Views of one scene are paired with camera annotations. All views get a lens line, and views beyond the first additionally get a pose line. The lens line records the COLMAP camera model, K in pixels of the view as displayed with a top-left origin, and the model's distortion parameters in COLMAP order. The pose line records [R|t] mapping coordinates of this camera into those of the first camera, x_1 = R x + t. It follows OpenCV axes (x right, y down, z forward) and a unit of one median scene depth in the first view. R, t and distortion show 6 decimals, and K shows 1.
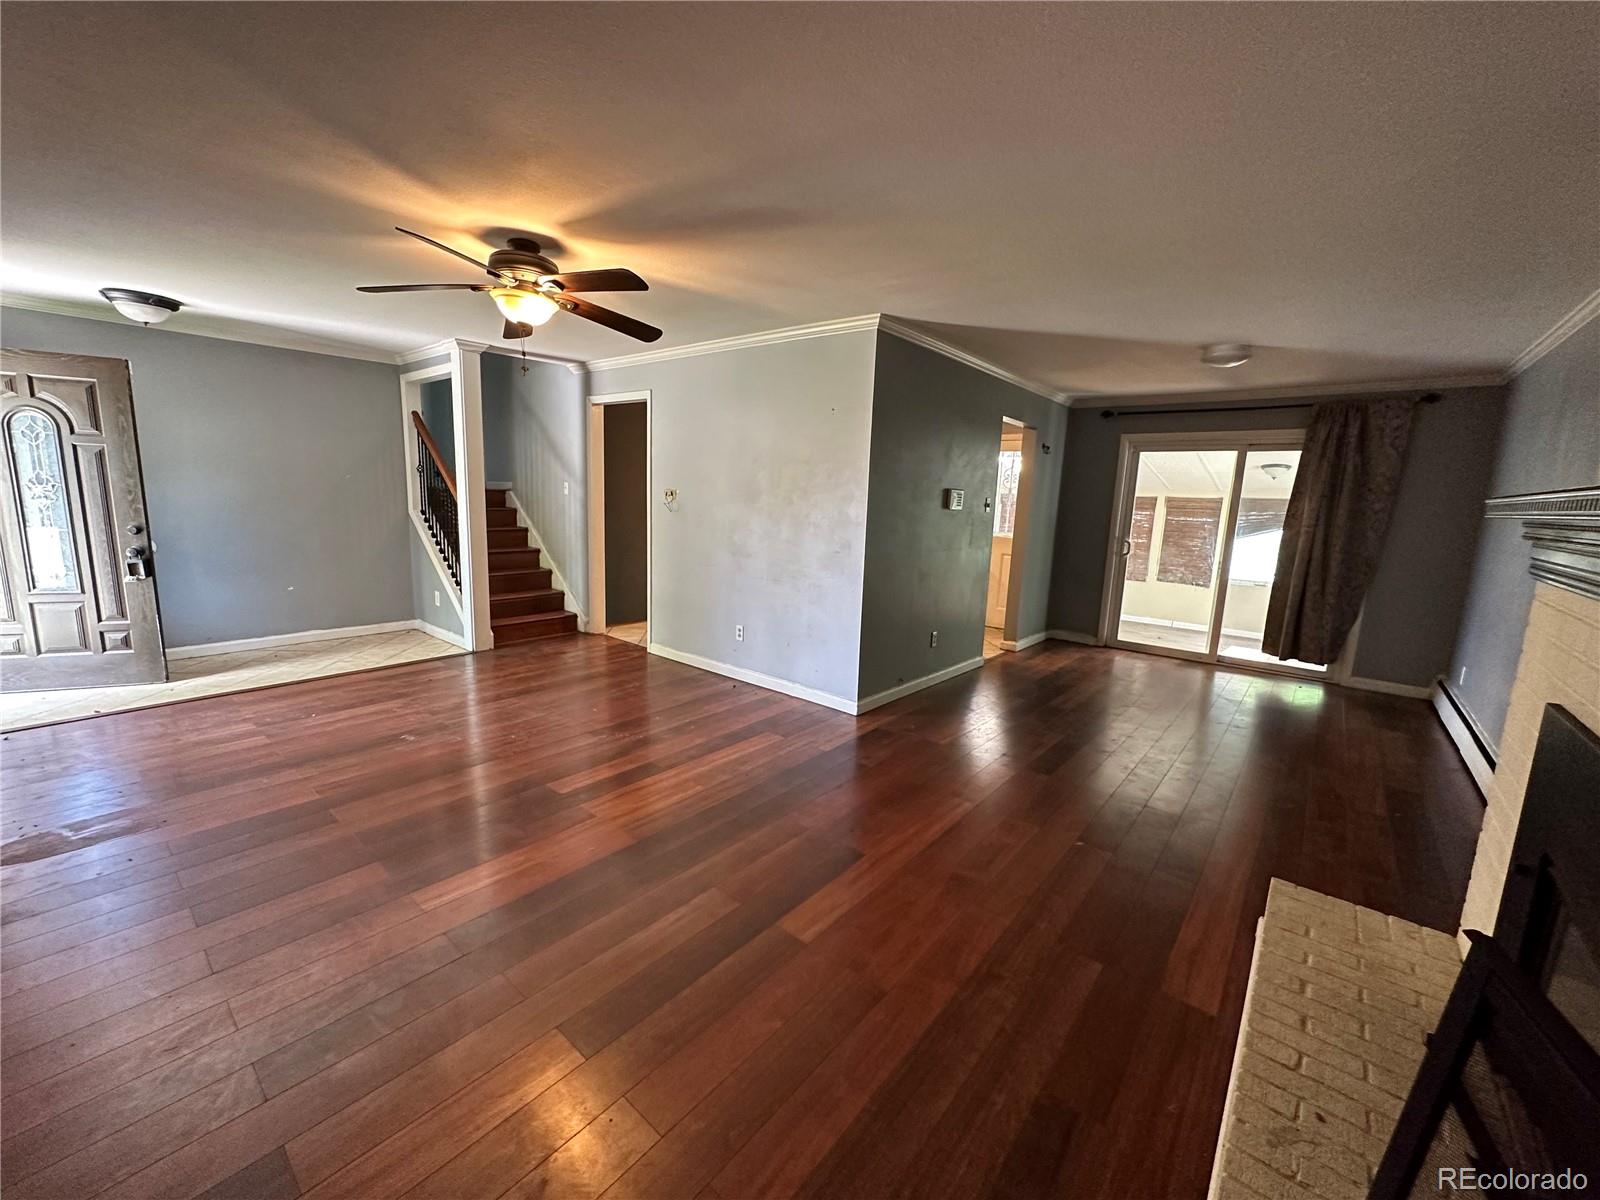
lens RADIAL K [[637.7, 0, 796.1], [0, 637.7, 594.3], [0, 0, 1]] dist [-0.001101, 0.000117]
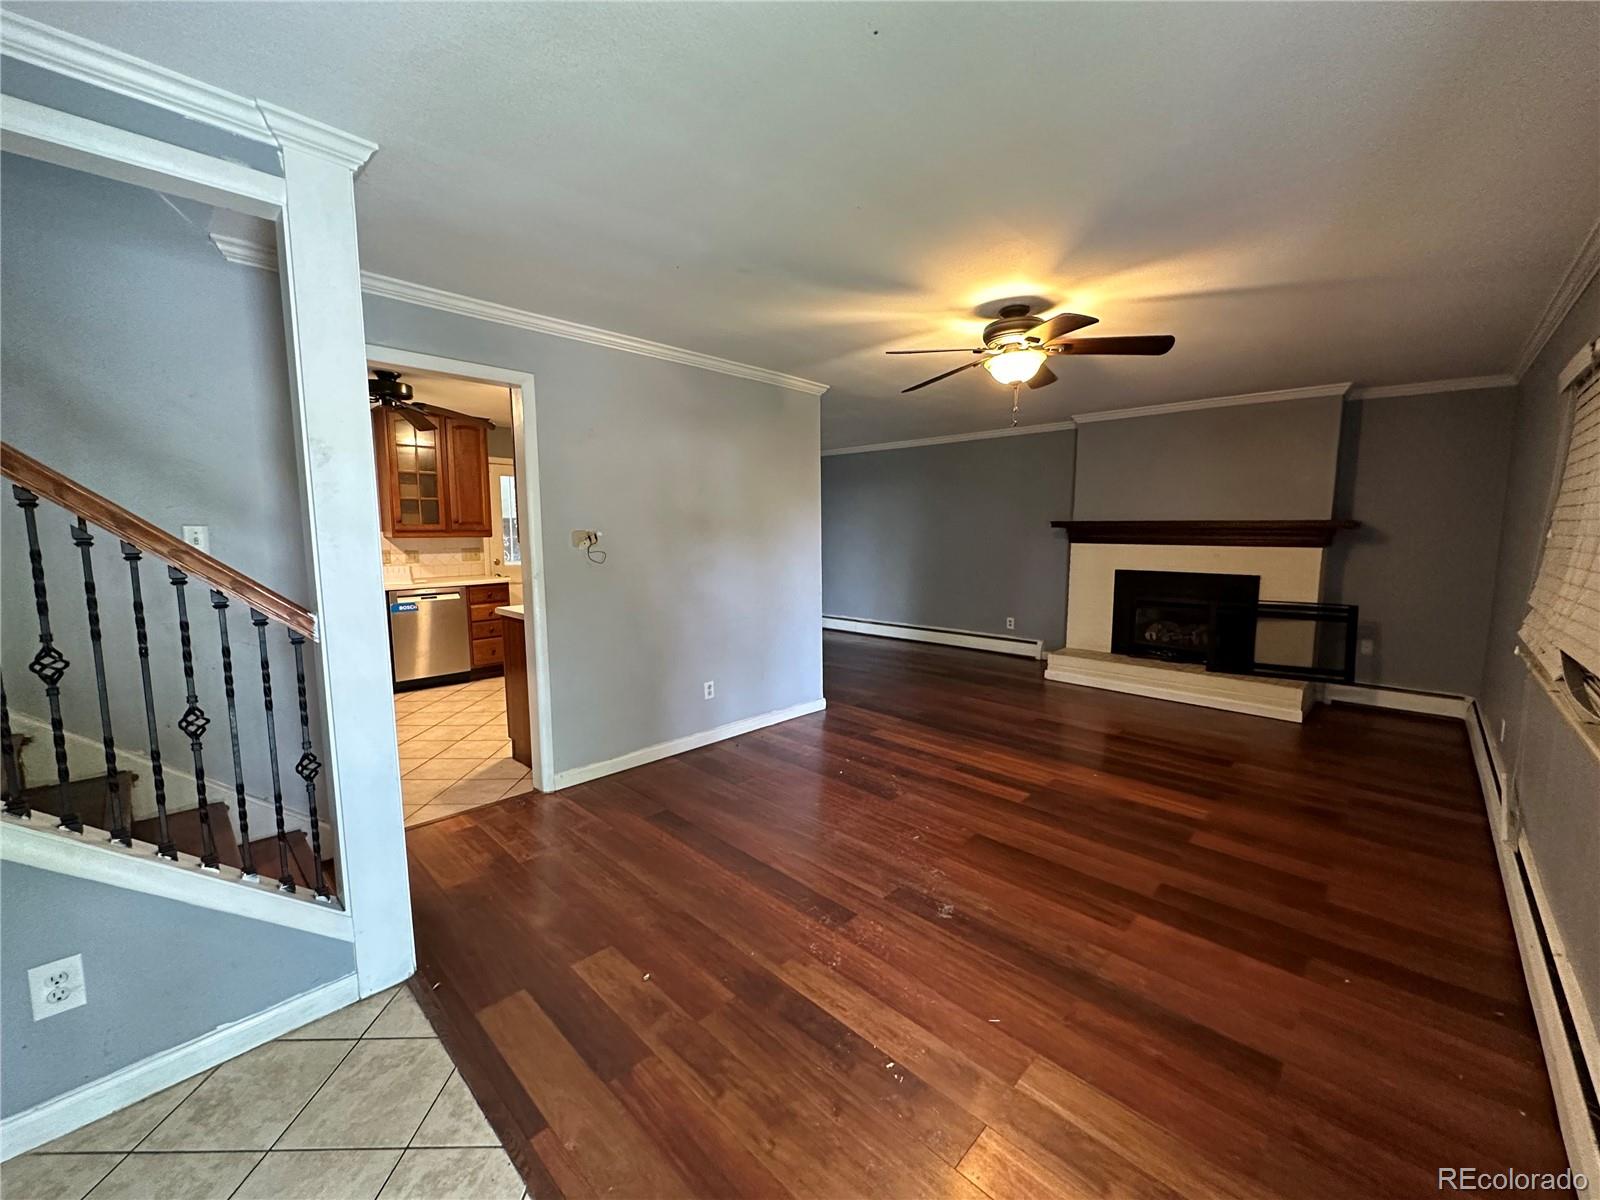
lens RADIAL K [[637.7, 0, 796.4], [0, 637.7, 602.4], [0, 0, 1]] dist [-0.001101, 0.000117]
pose [[0.075738, -0.156219, 0.984814, -0.988330], [0.159805, 0.976786, 0.142656, -0.175404], [-0.984239, 0.146574, 0.098944, 0.833174]]
